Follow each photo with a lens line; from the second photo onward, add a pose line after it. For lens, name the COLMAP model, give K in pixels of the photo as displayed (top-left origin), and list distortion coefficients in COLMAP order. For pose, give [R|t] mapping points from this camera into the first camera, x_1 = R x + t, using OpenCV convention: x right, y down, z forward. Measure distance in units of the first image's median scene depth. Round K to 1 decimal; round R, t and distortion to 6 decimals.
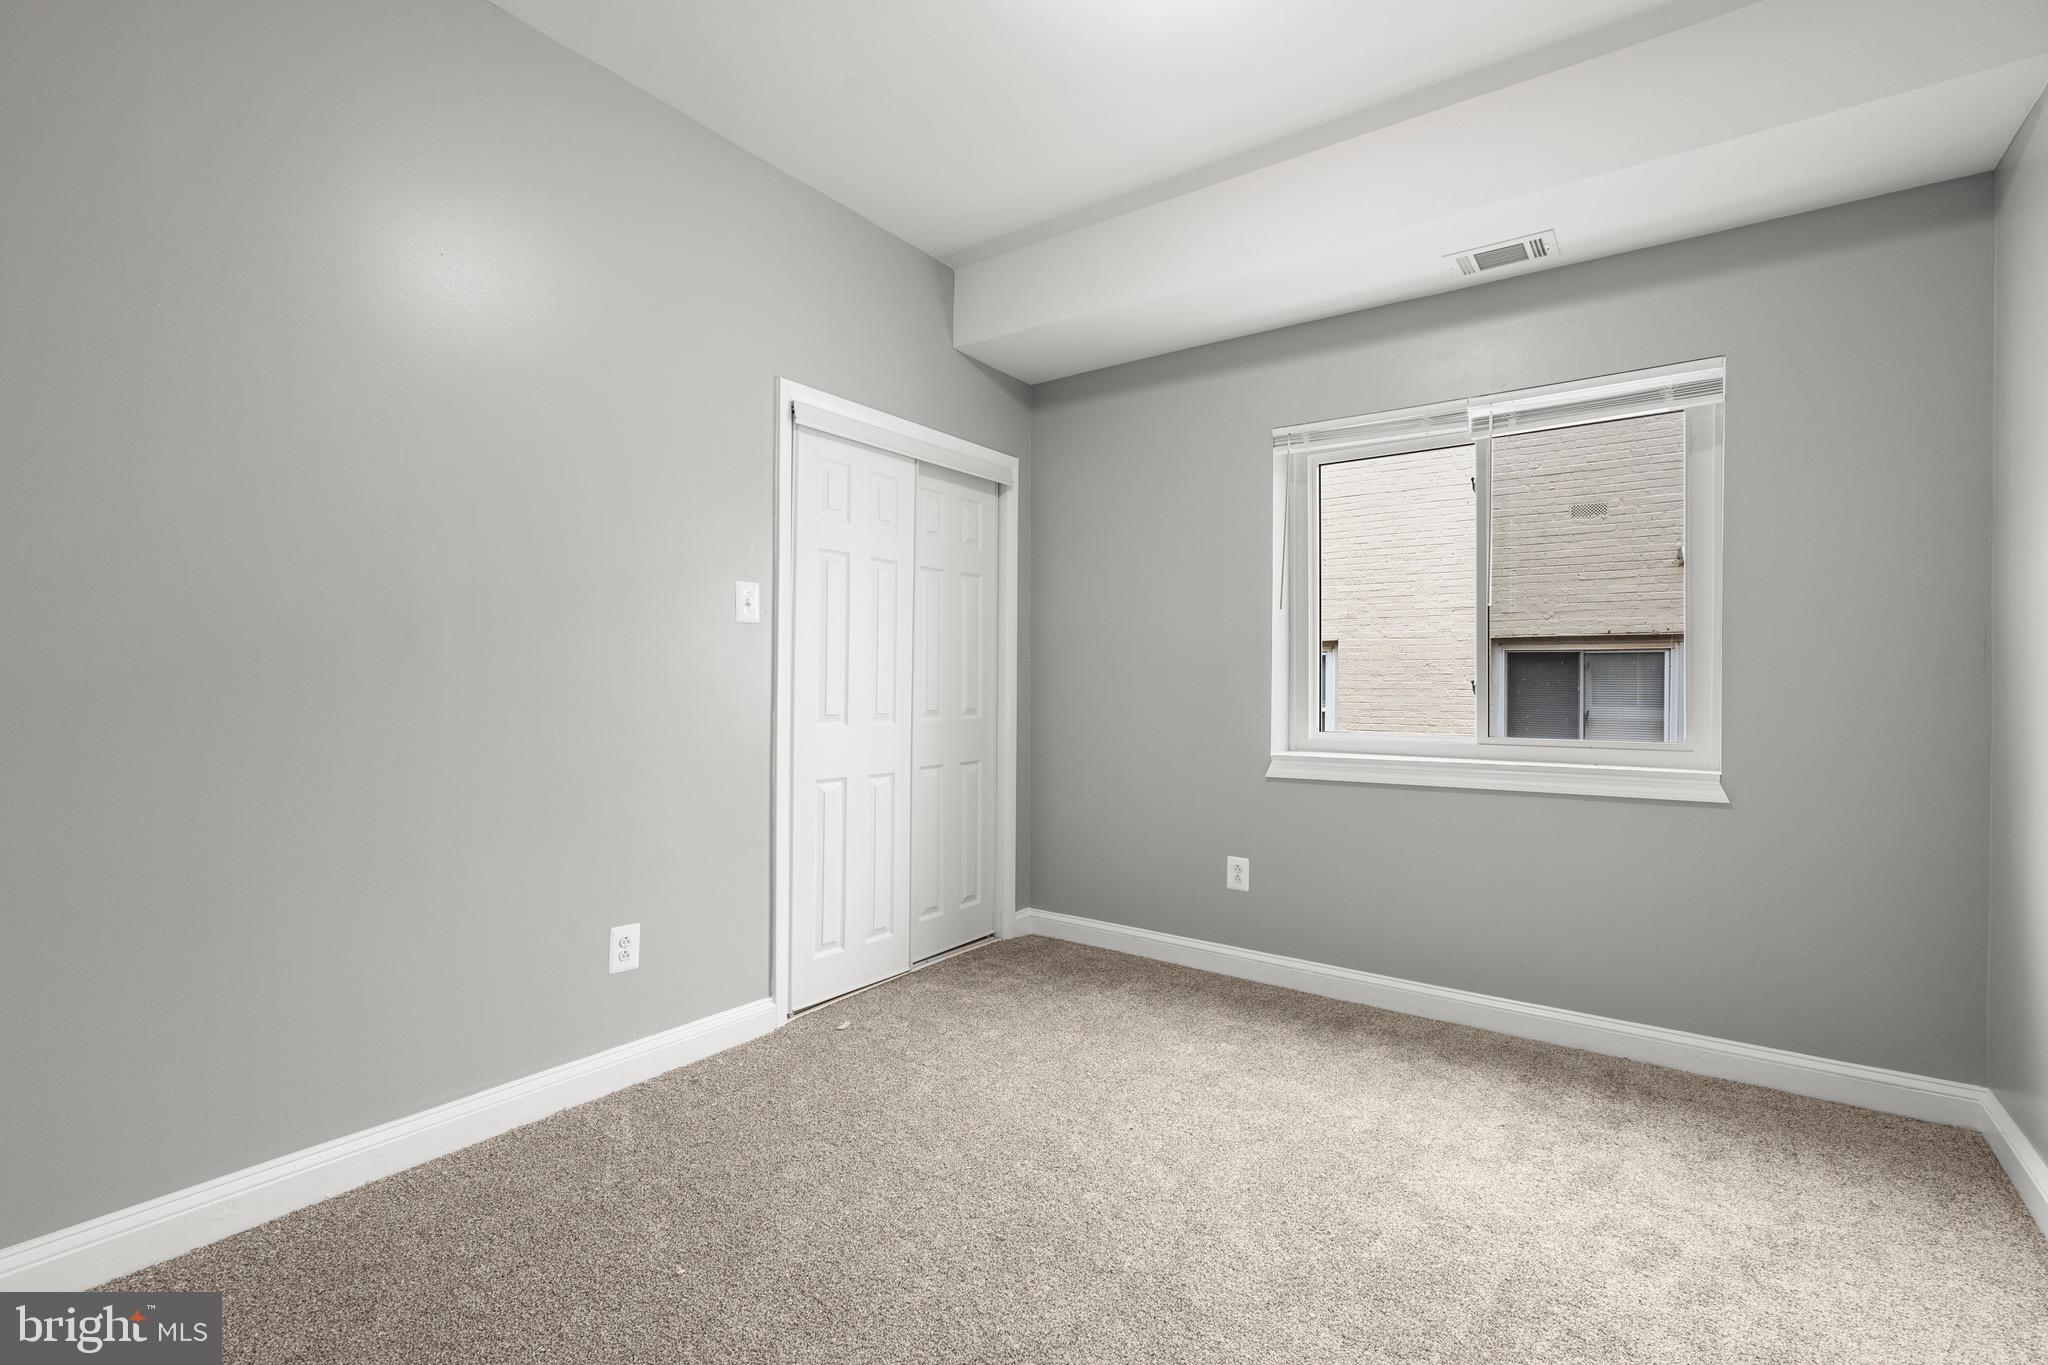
lens RADIAL K [[927.2, 0, 1011.9], [0, 927.2, 685.1], [0, 0, 1]] dist [-0.004400, 0.003558]
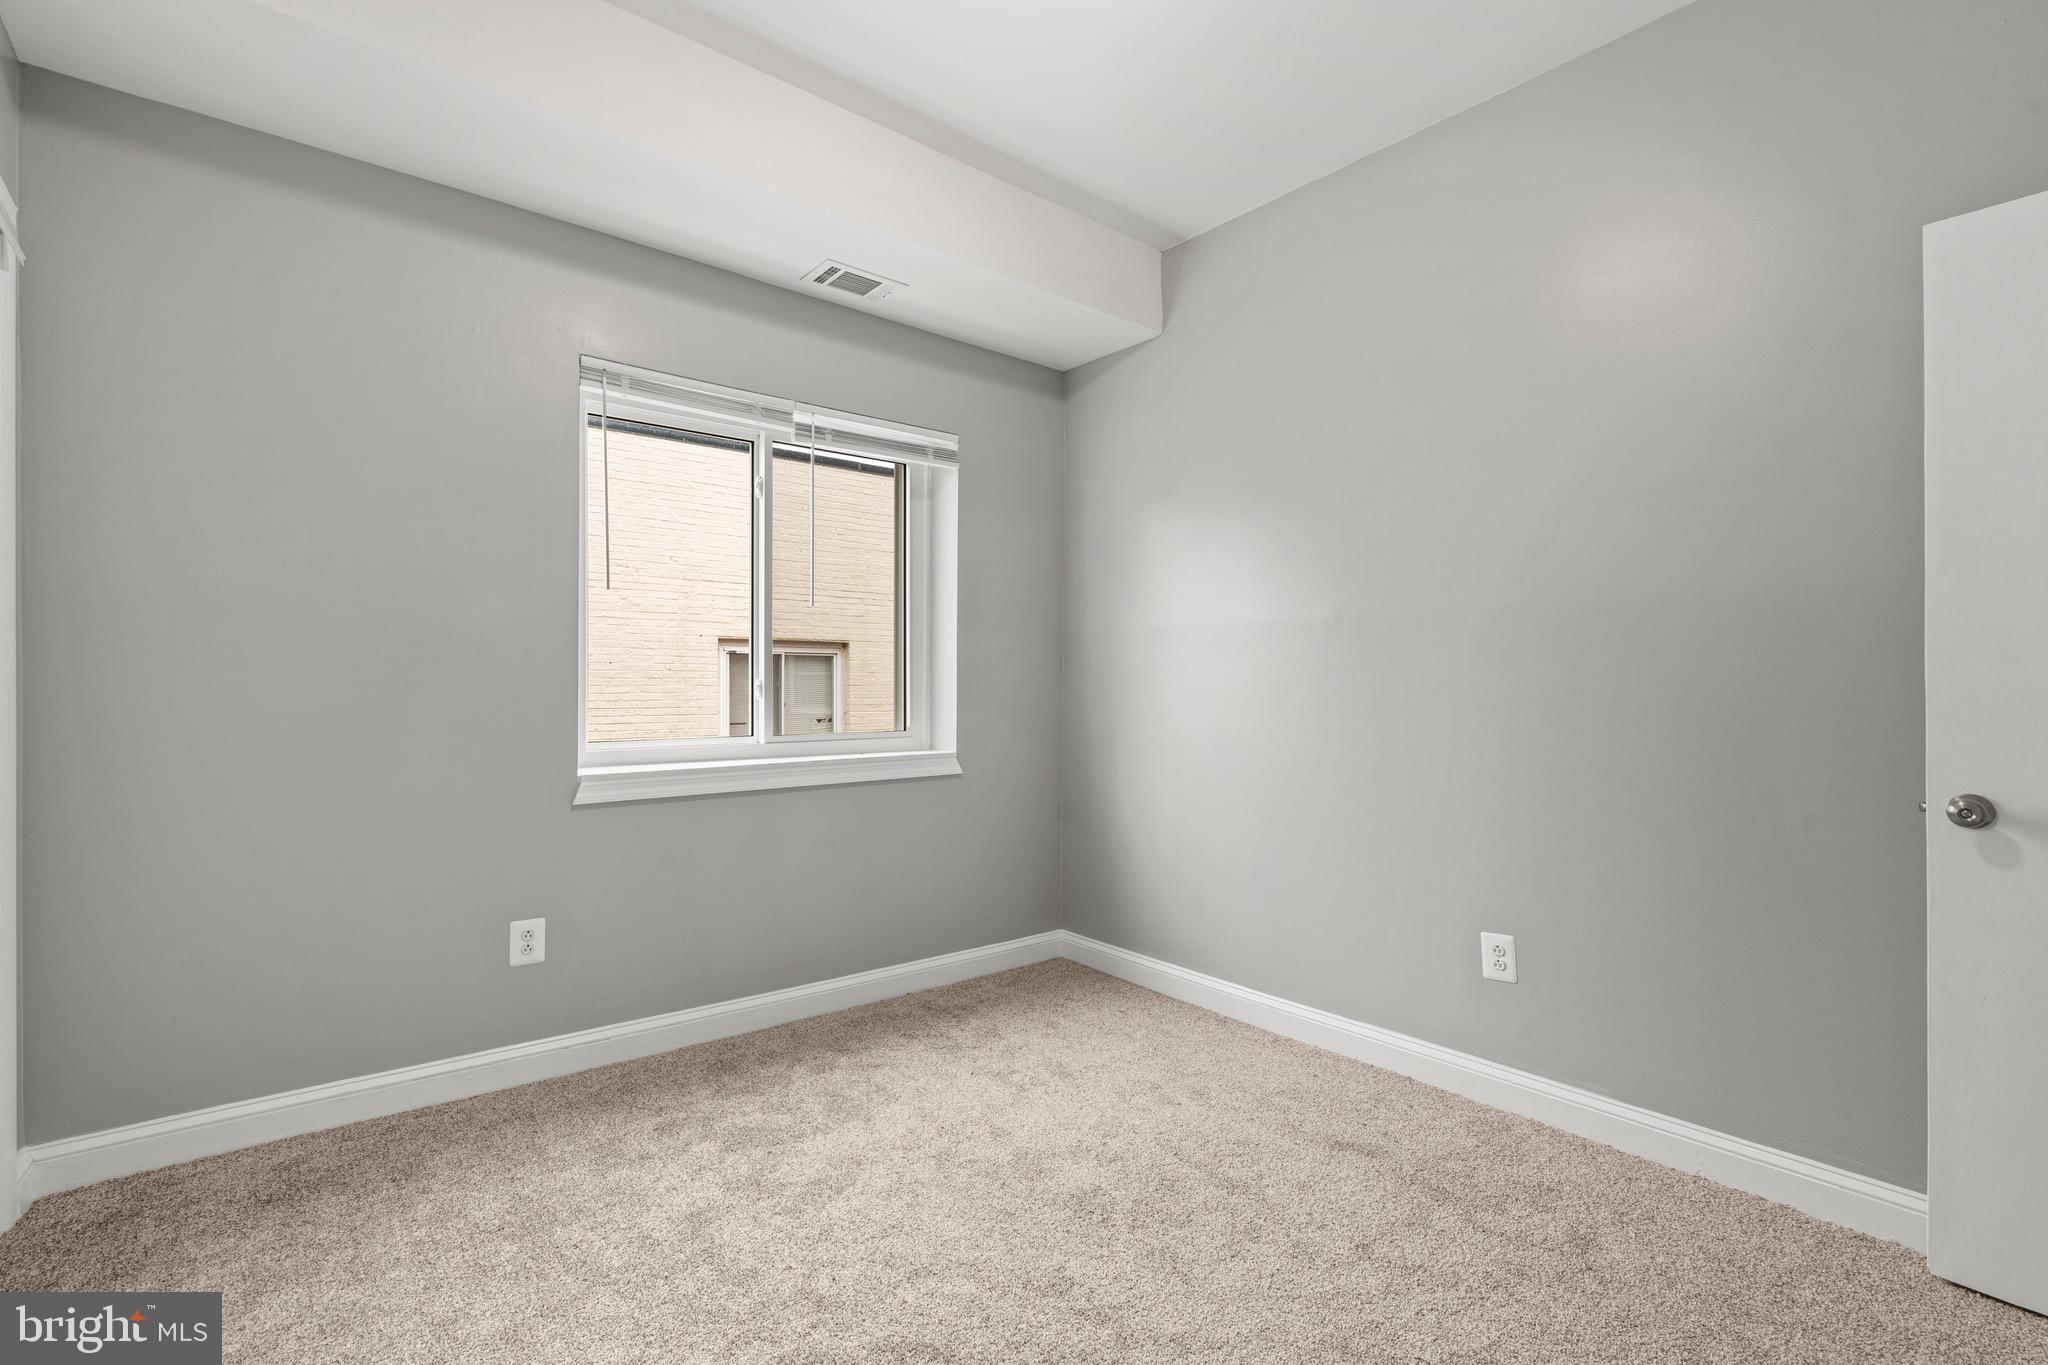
lens RADIAL K [[927.2, 0, 1011.9], [0, 927.2, 685.1], [0, 0, 1]] dist [-0.004400, 0.003558]
pose [[0.251204, -0.003325, 0.967928, -0.438300], [0.000542, 0.999994, 0.003295, -0.002669], [-0.967934, -0.000303, 0.251205, 0.527273]]
